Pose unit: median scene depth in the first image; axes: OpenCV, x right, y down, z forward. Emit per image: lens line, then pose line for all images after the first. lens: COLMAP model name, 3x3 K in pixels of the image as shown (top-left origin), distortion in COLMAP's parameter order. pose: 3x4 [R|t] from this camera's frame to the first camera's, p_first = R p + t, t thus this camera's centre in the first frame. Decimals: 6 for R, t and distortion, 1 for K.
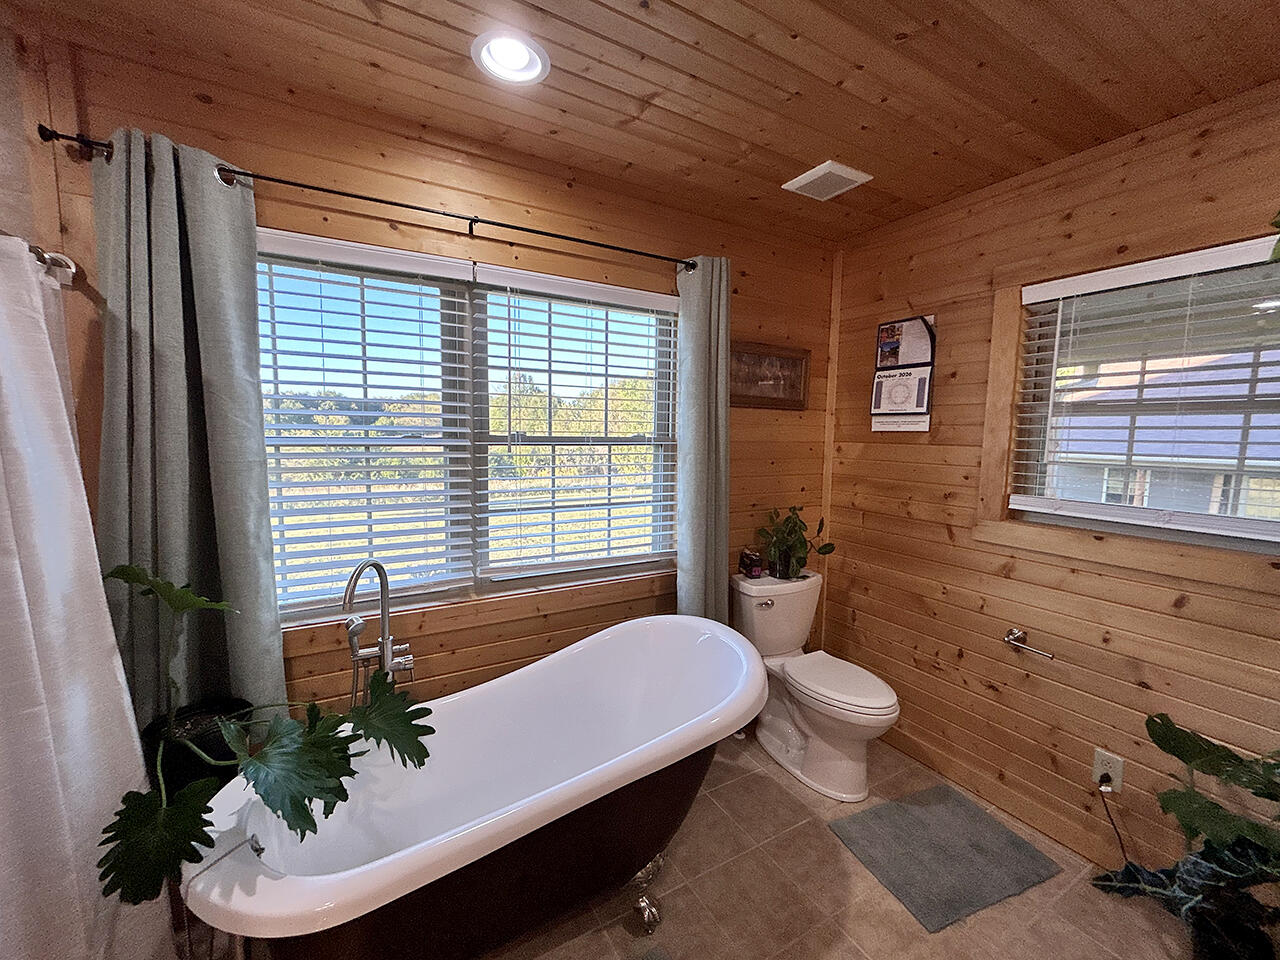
lens RADIAL K [[517.4, 0, 636.0], [0, 517.4, 479.1], [0, 0, 1]] dist [0.000378, 0.000292]
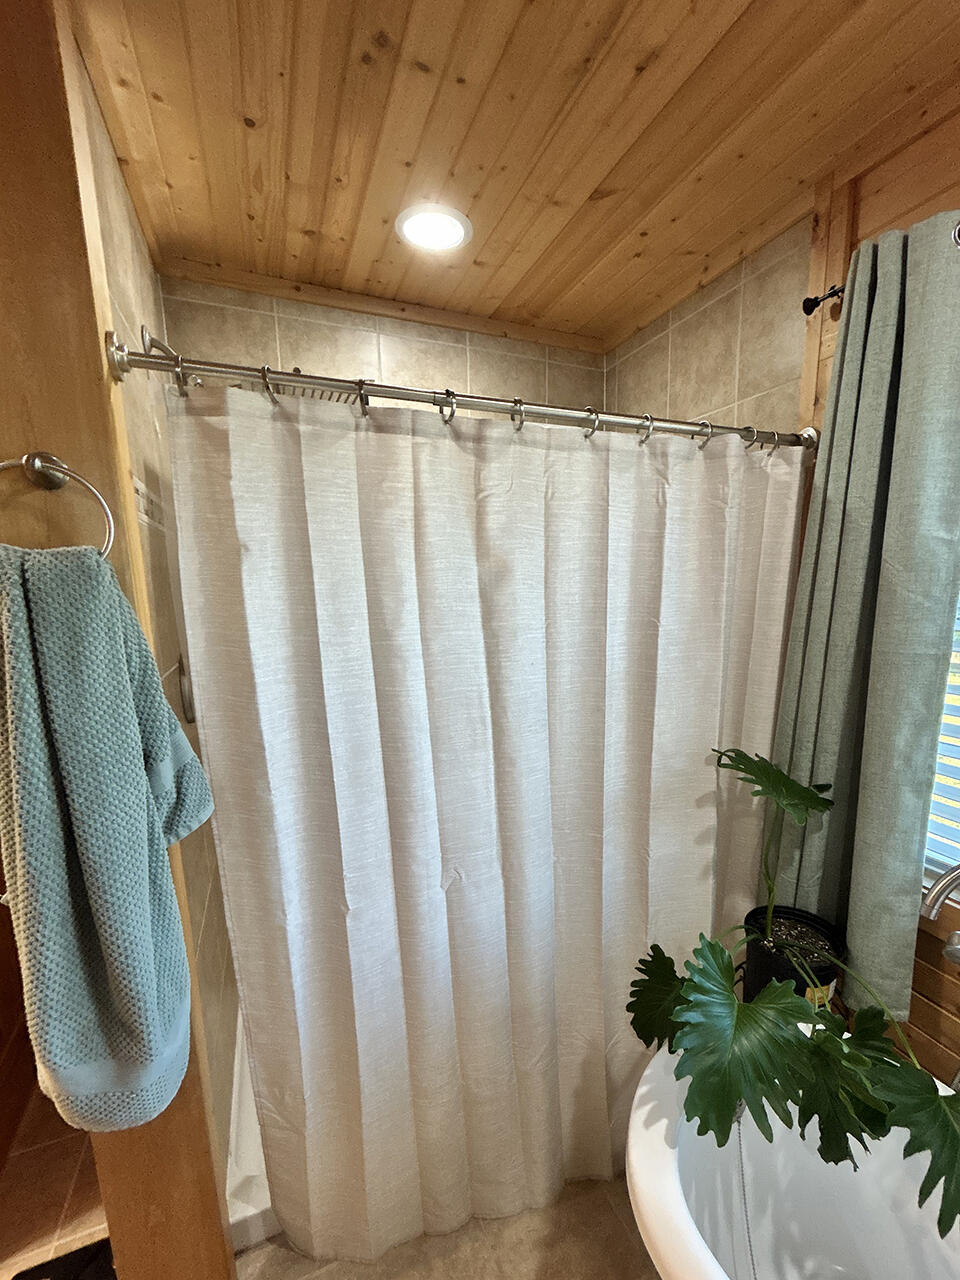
lens RADIAL K [[535.6, 0, 483.8], [0, 535.6, 687.6], [0, 0, 1]] dist [-0.001530, -0.000336]
pose [[-0.136137, 0.172592, -0.975540, 0.064531], [-0.091374, 0.978323, 0.185836, -0.073934], [0.986467, 0.114438, -0.117416, 0.516606]]
